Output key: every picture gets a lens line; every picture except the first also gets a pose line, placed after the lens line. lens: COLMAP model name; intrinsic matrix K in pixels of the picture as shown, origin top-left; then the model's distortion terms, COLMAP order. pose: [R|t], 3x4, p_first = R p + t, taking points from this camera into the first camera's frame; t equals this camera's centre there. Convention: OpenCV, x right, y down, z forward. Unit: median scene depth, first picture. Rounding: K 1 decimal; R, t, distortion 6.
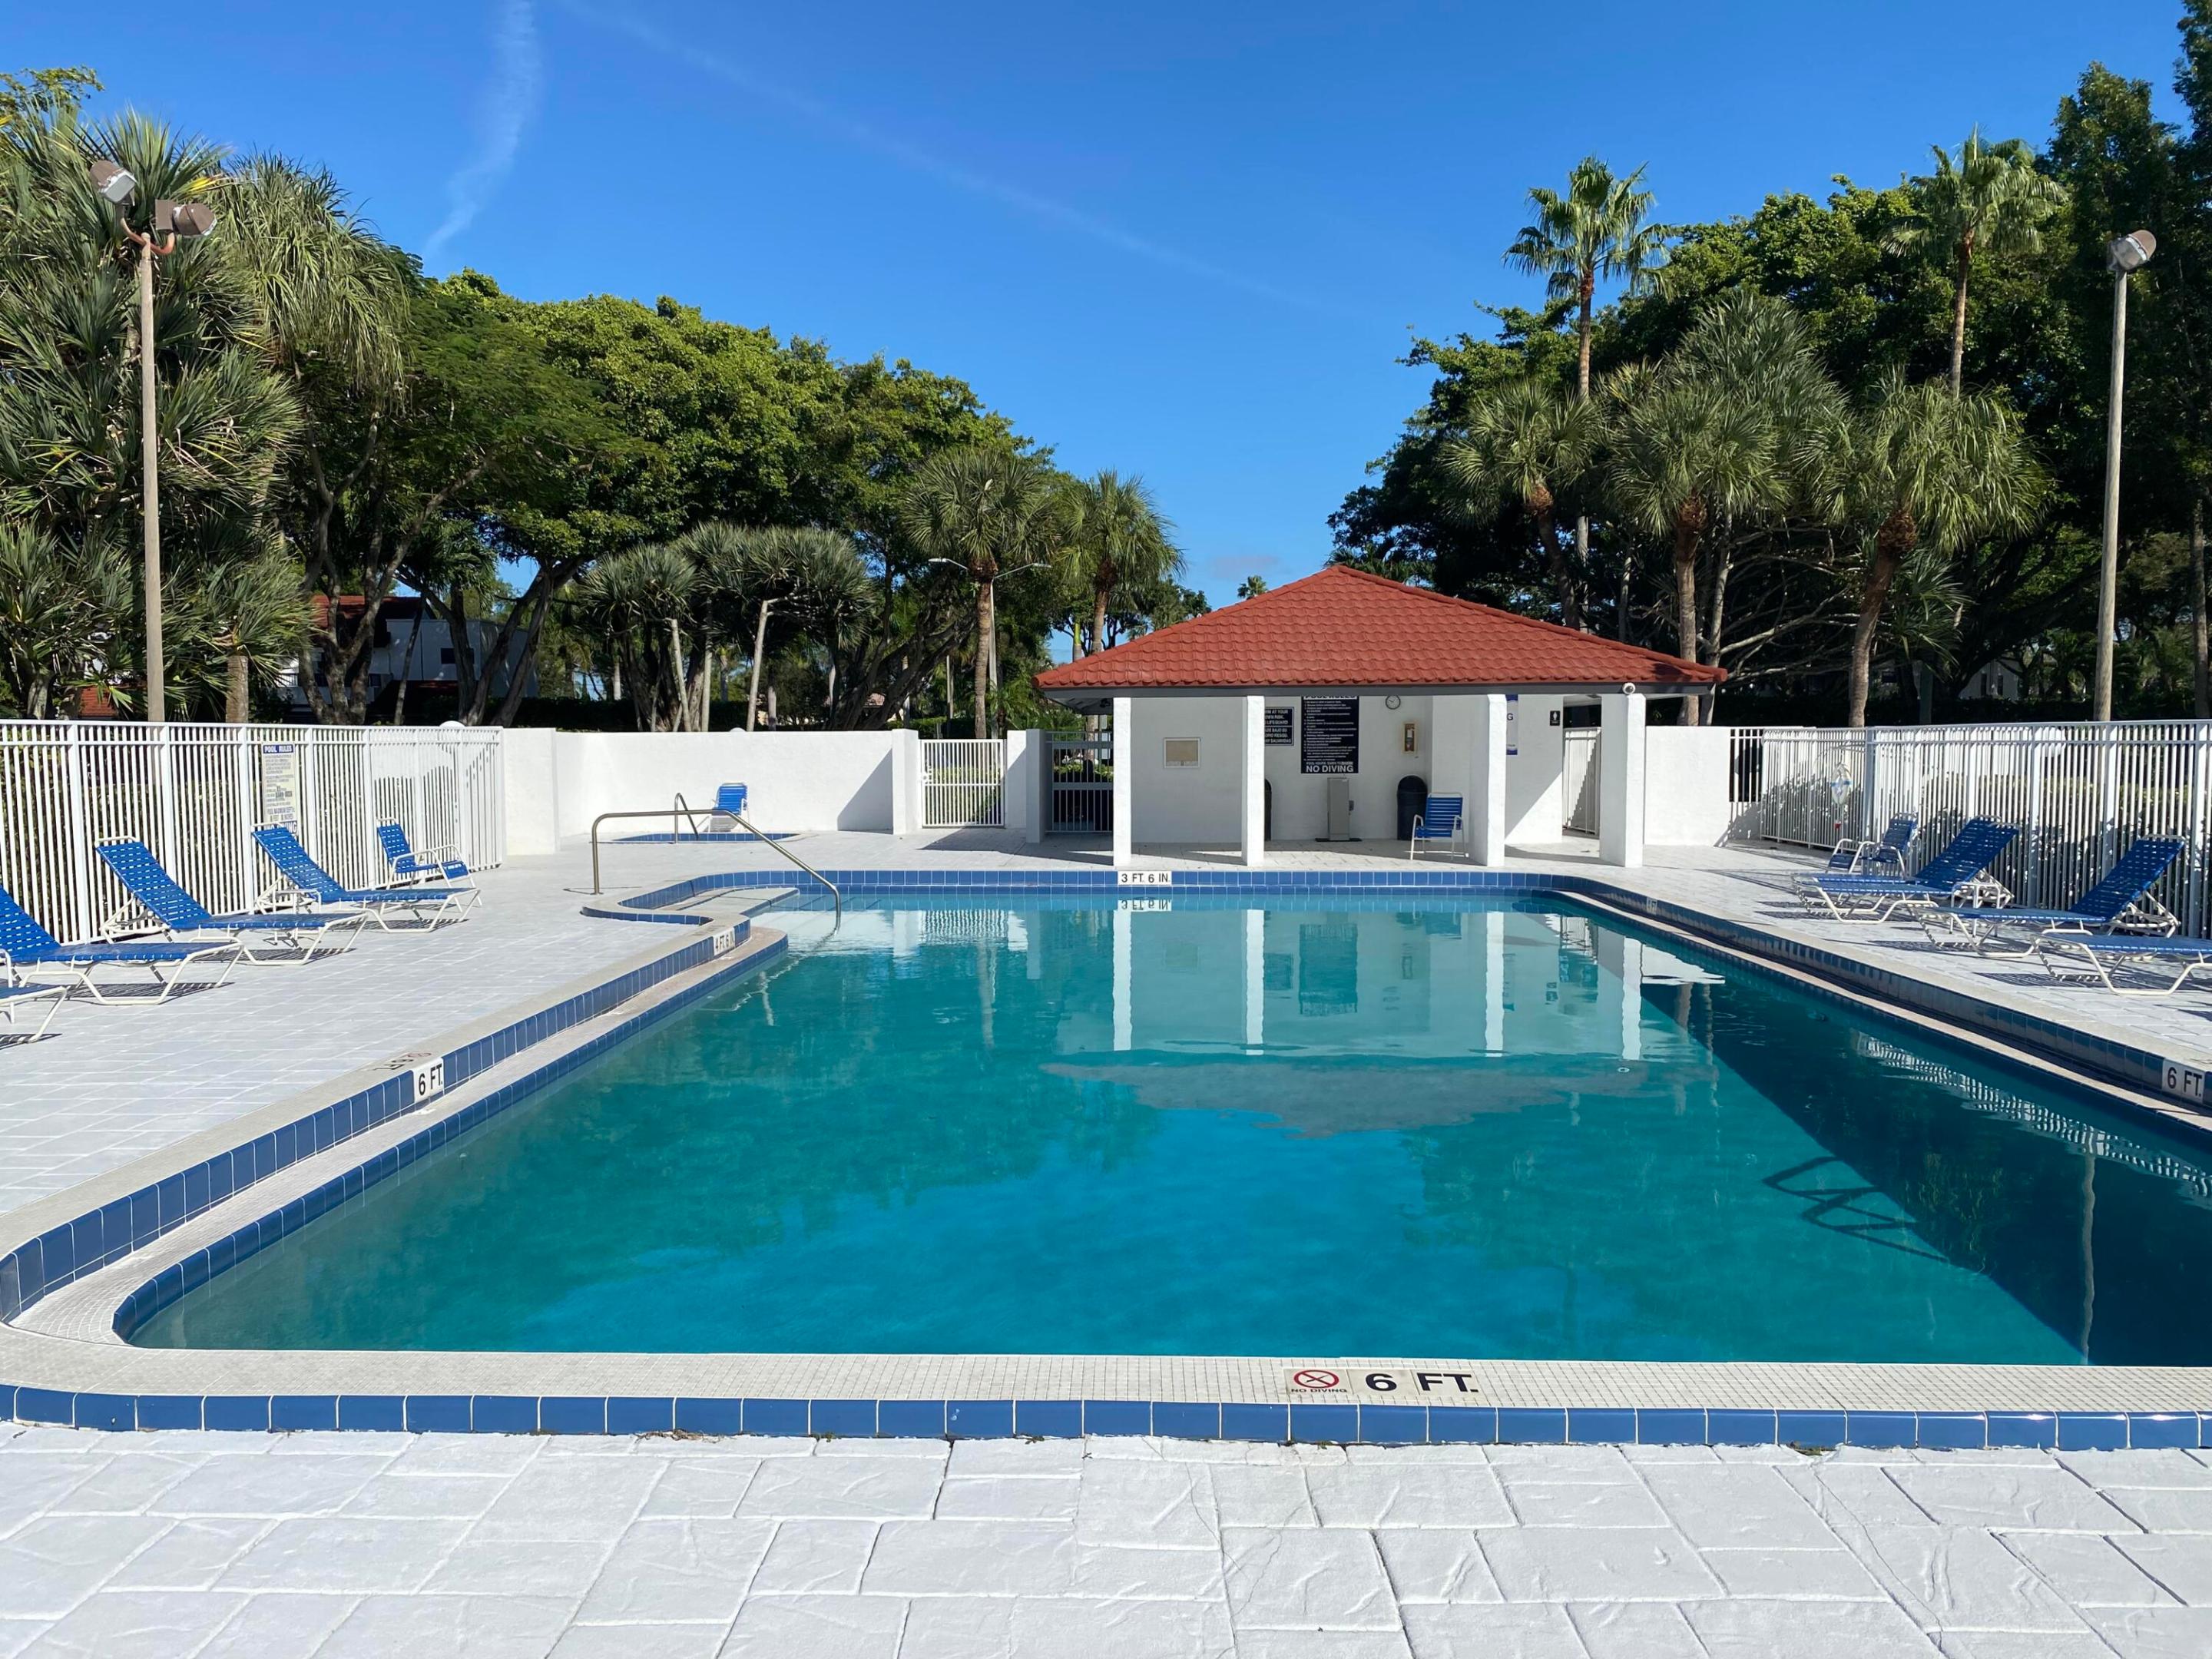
lens RADIAL K [[1687.7, 0, 1106.0], [0, 1687.7, 829.5], [0, 0, 1]] dist [0.052800, -0.082956]
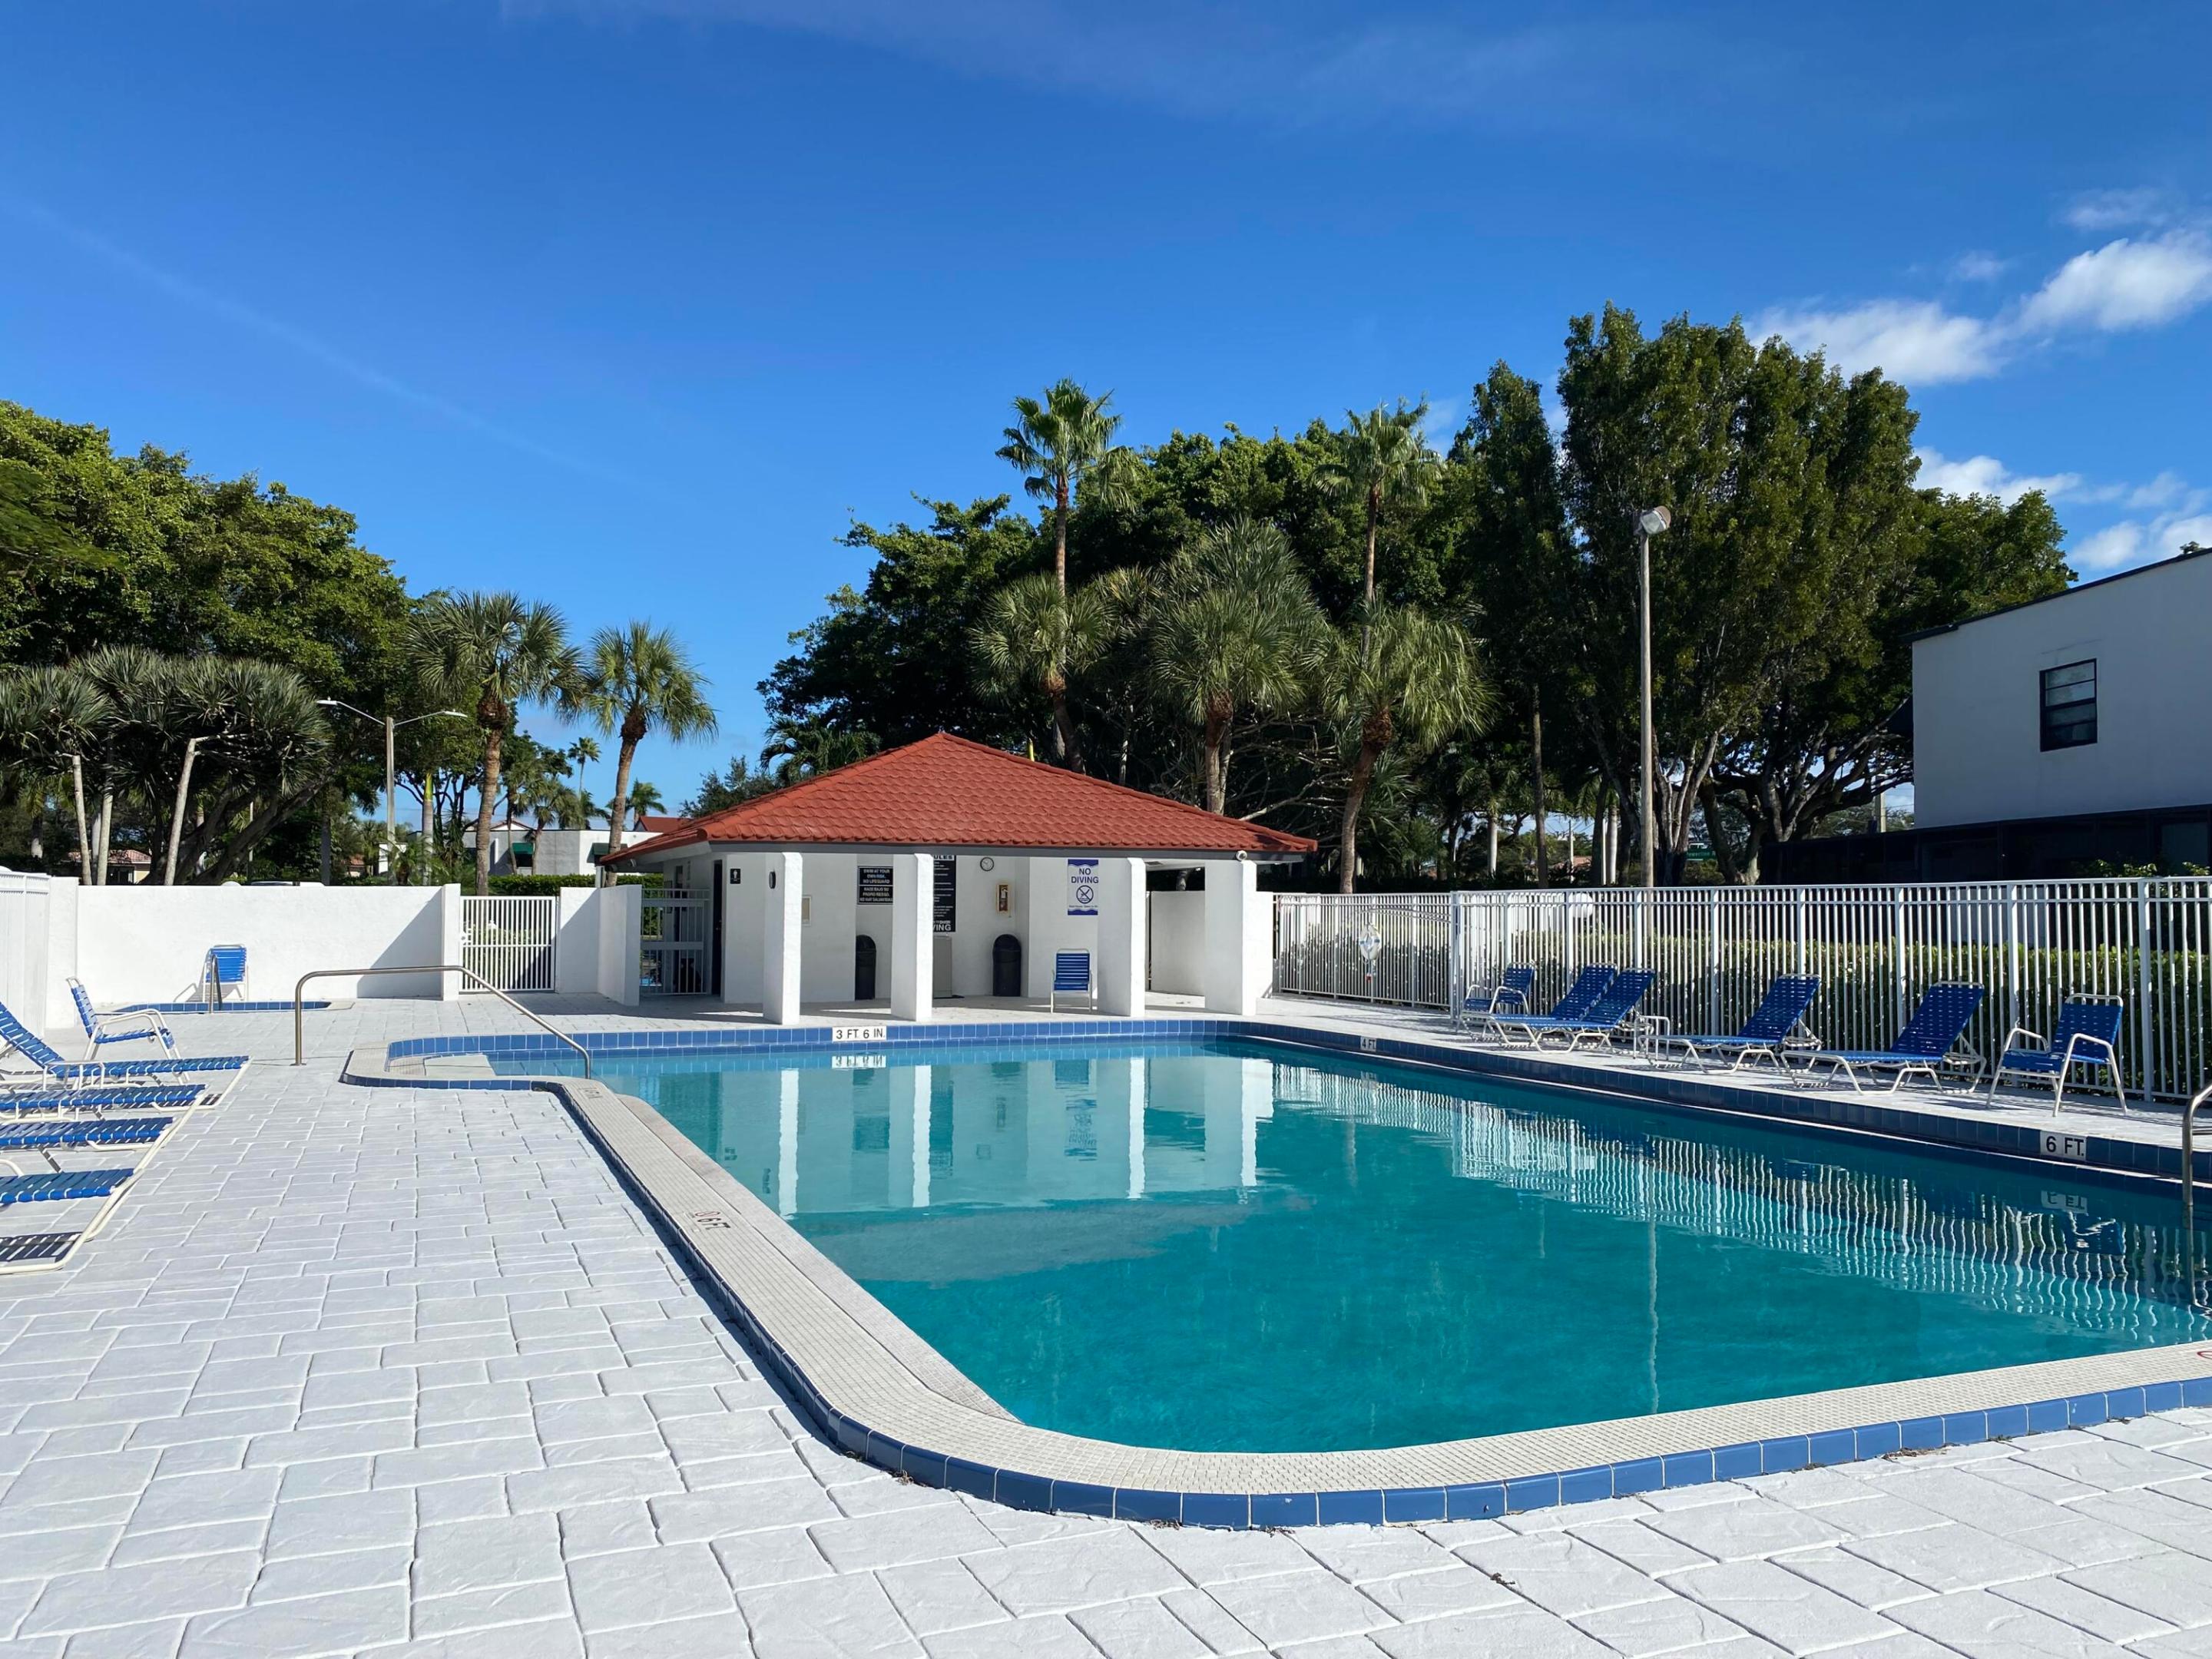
lens RADIAL K [[1665.3, 0, 1104.1], [0, 1665.3, 879.4], [0, 0, 1]] dist [0.067351, -0.085314]
pose [[0.914888, 0.013861, 0.403470, -0.130153], [0.014187, 0.997689, -0.066445, 0.003151], [-0.403458, 0.066514, 0.912577, 0.014127]]
